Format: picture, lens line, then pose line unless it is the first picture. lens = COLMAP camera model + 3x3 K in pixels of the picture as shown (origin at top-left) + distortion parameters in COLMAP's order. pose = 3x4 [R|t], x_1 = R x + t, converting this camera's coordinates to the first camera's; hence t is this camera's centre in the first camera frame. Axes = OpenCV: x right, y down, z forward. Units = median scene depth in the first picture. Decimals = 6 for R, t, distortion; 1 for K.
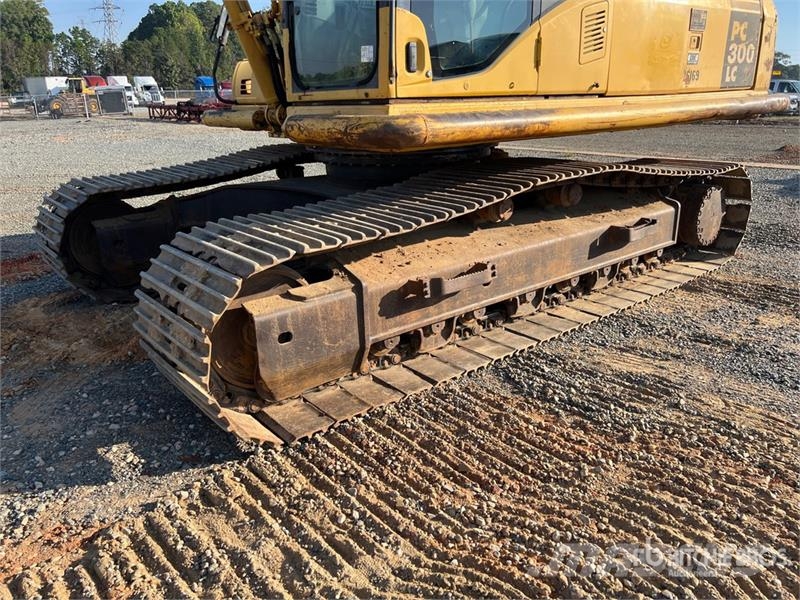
lens RADIAL K [[615.5, 0, 398.2], [0, 615.5, 302.9], [0, 0, 1]] dist [0.046953, -0.052087]
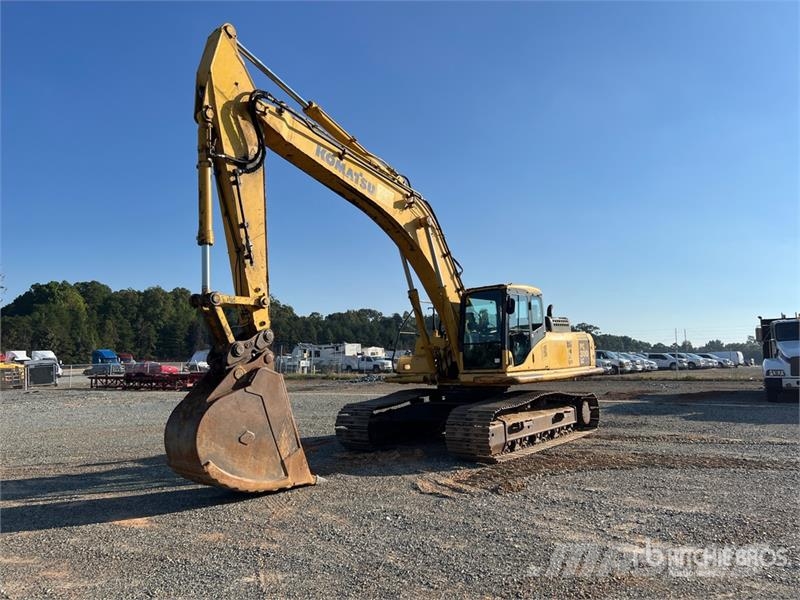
lens RADIAL K [[607.6, 0, 403.9], [0, 607.6, 298.3], [0, 0, 1]] dist [0.041725, -0.051467]
pose [[0.975767, 0.008686, 0.218638, -0.968244], [0.082532, 0.910797, -0.404521, 0.475618], [-0.202649, 0.412763, 0.888009, -1.579829]]
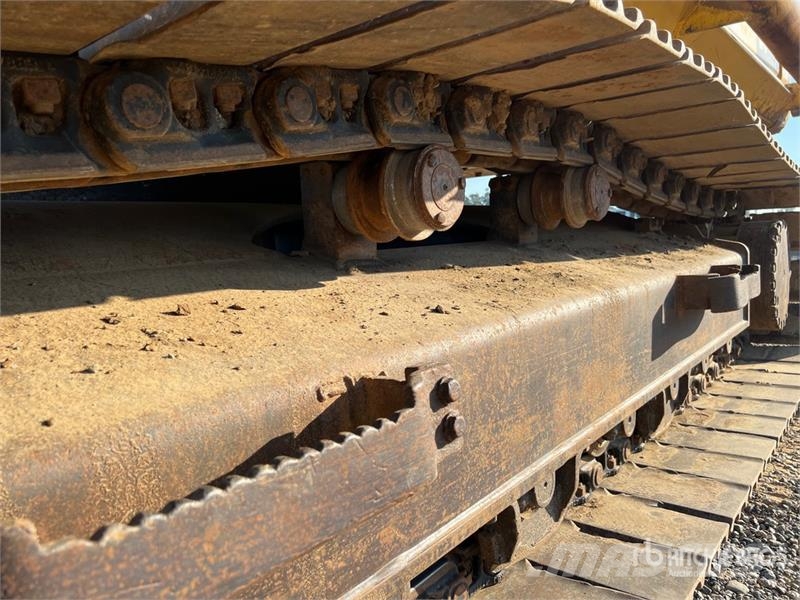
lens RADIAL K [[615.5, 0, 398.2], [0, 615.5, 302.9], [0, 0, 1]] dist [0.046953, -0.052087]
pose [[0.979573, -0.054501, 0.193563, 0.084837], [0.097433, 0.970673, -0.219774, -0.035979], [-0.175908, 0.234144, 0.956155, 0.654027]]
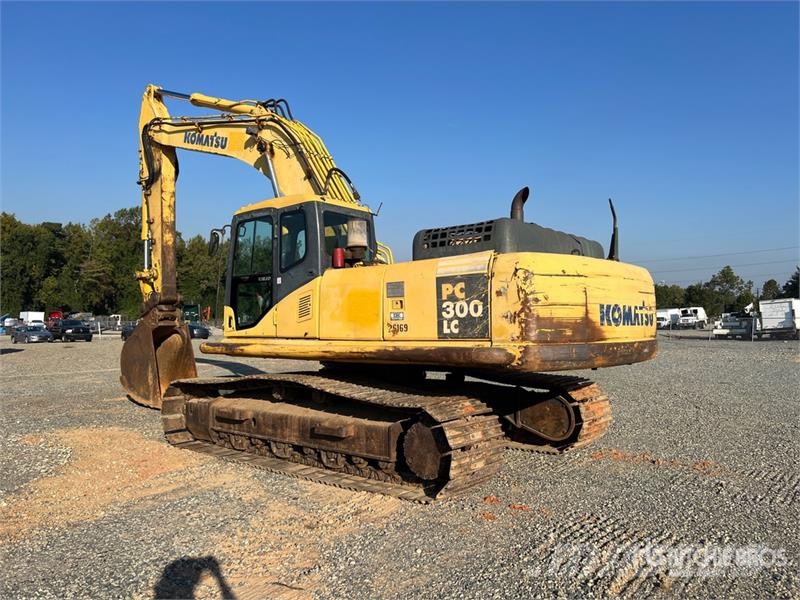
lens RADIAL K [[607.6, 0, 403.9], [0, 607.6, 298.3], [0, 0, 1]] dist [0.041725, -0.051467]
pose [[0.174720, -0.019226, -0.984430, 1.859722], [-0.305787, 0.949312, -0.072812, -0.362771], [0.935931, 0.313748, 0.159985, 0.851177]]
